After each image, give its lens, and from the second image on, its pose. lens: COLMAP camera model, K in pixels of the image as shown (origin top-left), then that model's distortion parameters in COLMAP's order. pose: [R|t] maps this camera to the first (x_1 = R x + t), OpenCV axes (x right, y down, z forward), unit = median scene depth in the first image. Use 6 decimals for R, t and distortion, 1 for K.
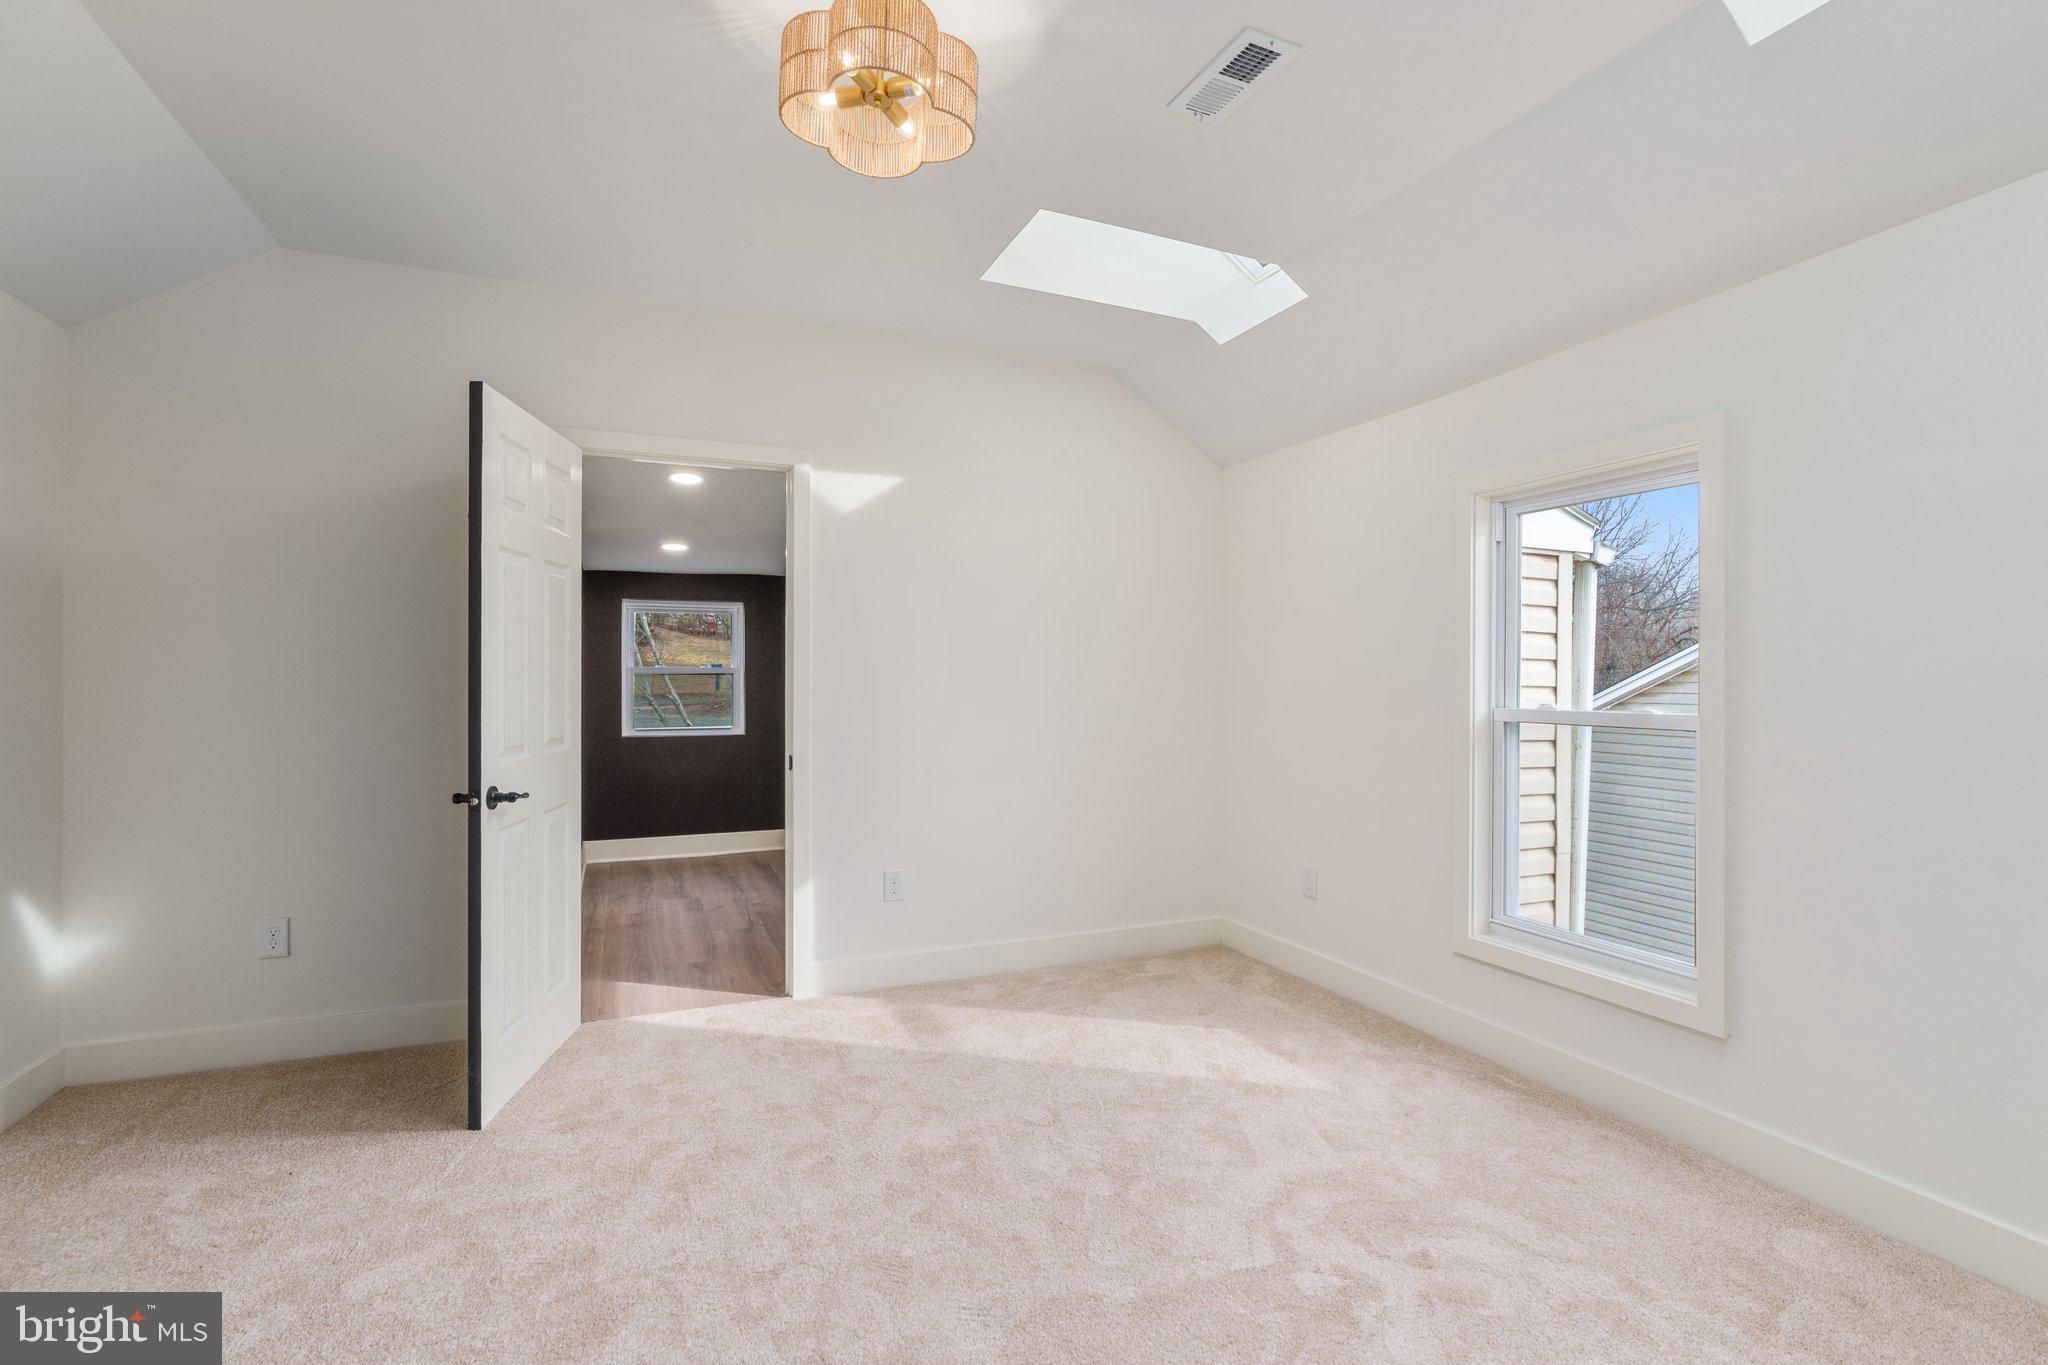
lens RADIAL K [[928.5, 0, 1021.2], [0, 928.5, 692.8], [0, 0, 1]] dist [-0.009751, 0.004084]
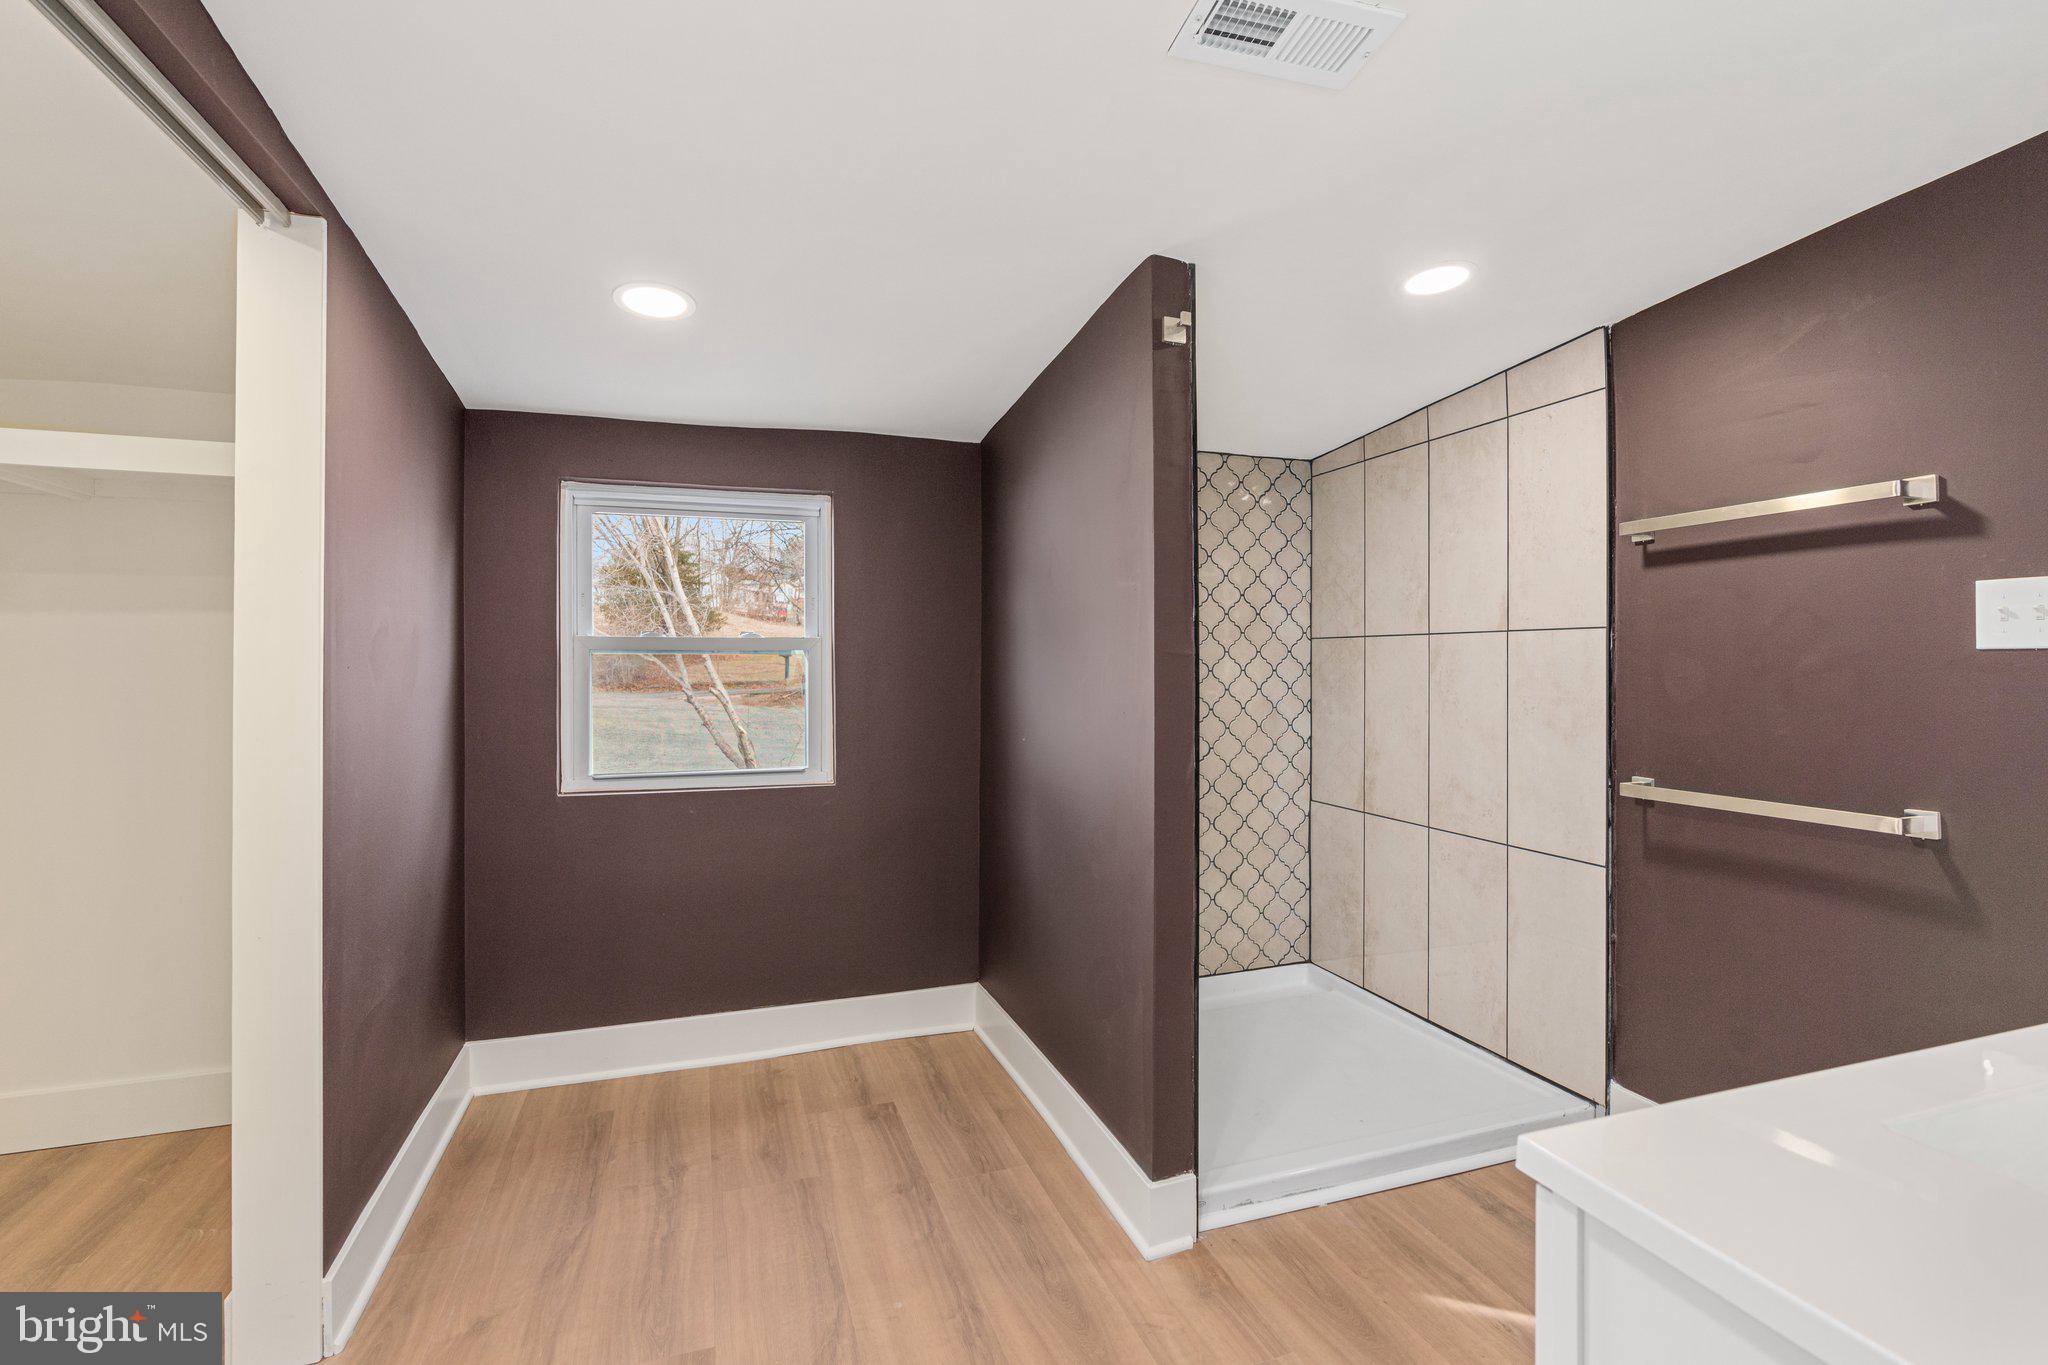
lens RADIAL K [[928.5, 0, 1026.0], [0, 928.5, 680.3], [0, 0, 1]] dist [-0.009751, 0.004084]
pose [[0.997820, -0.003516, -0.065898, -0.174563], [0.003594, 0.999993, 0.001072, -0.004755], [0.065893, -0.001307, 0.997826, 0.555071]]
